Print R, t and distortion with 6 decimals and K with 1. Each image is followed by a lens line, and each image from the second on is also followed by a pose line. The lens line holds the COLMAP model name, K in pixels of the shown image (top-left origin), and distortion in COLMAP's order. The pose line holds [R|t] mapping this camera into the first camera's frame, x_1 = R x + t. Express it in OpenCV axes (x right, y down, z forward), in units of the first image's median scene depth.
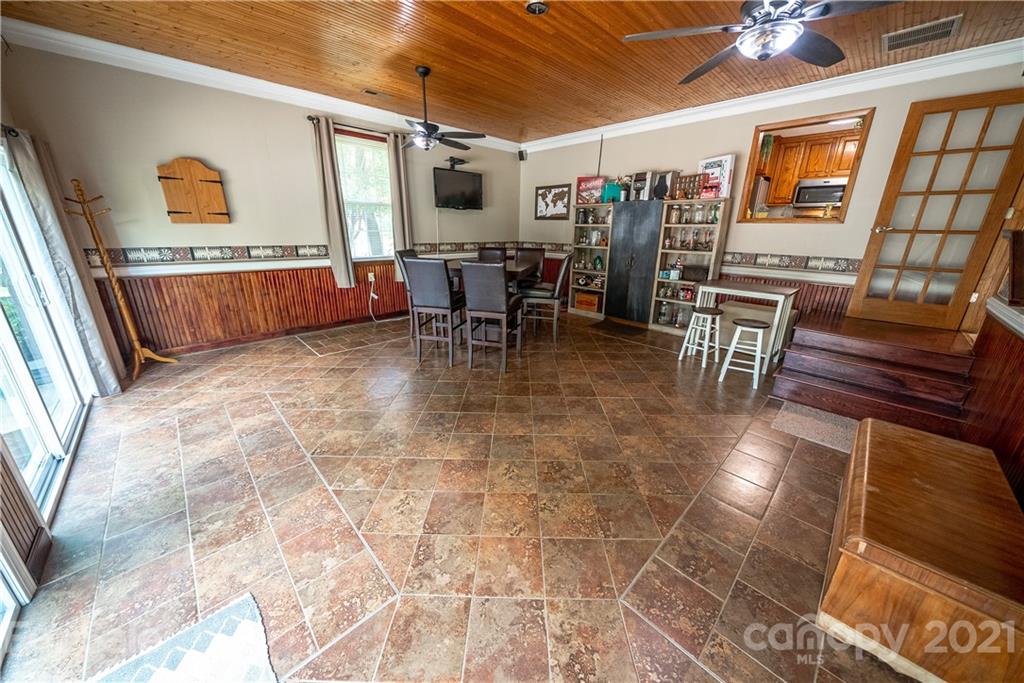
lens RADIAL K [[352.8, 0, 512.0], [0, 352.8, 341.5], [0, 0, 1]] dist [-0.005115, -0.000040]
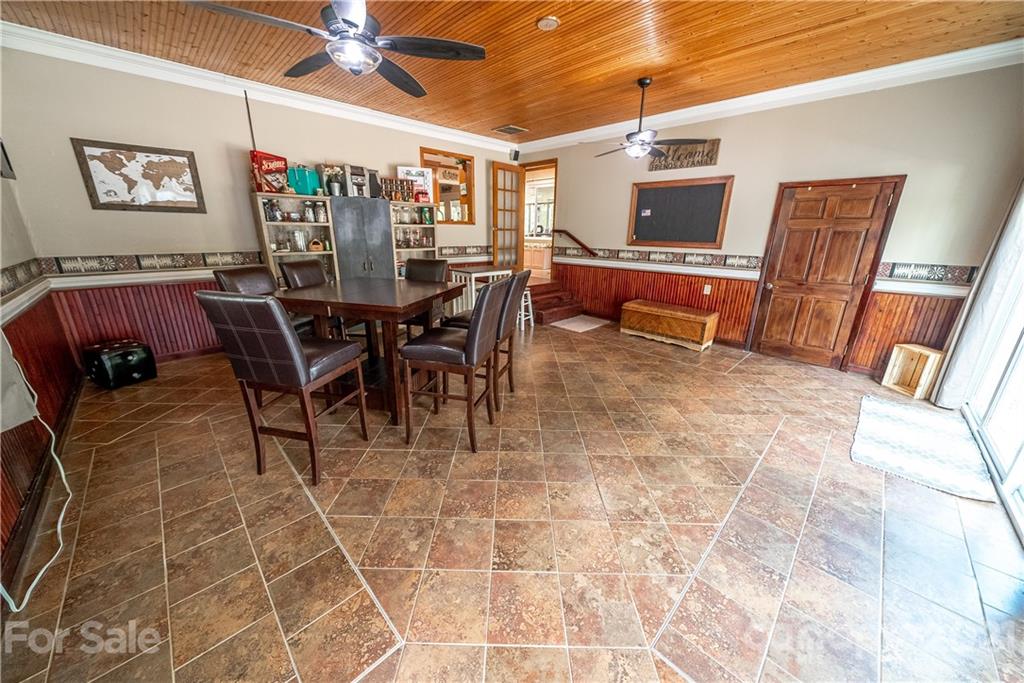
lens RADIAL K [[352.8, 0, 512.0], [0, 352.8, 341.5], [0, 0, 1]] dist [-0.005115, -0.000040]
pose [[-0.004612, -0.316483, 0.948587, -0.646047], [0.291521, 0.906968, 0.304015, -0.234310], [-0.956553, 0.277935, 0.088079, 0.675471]]
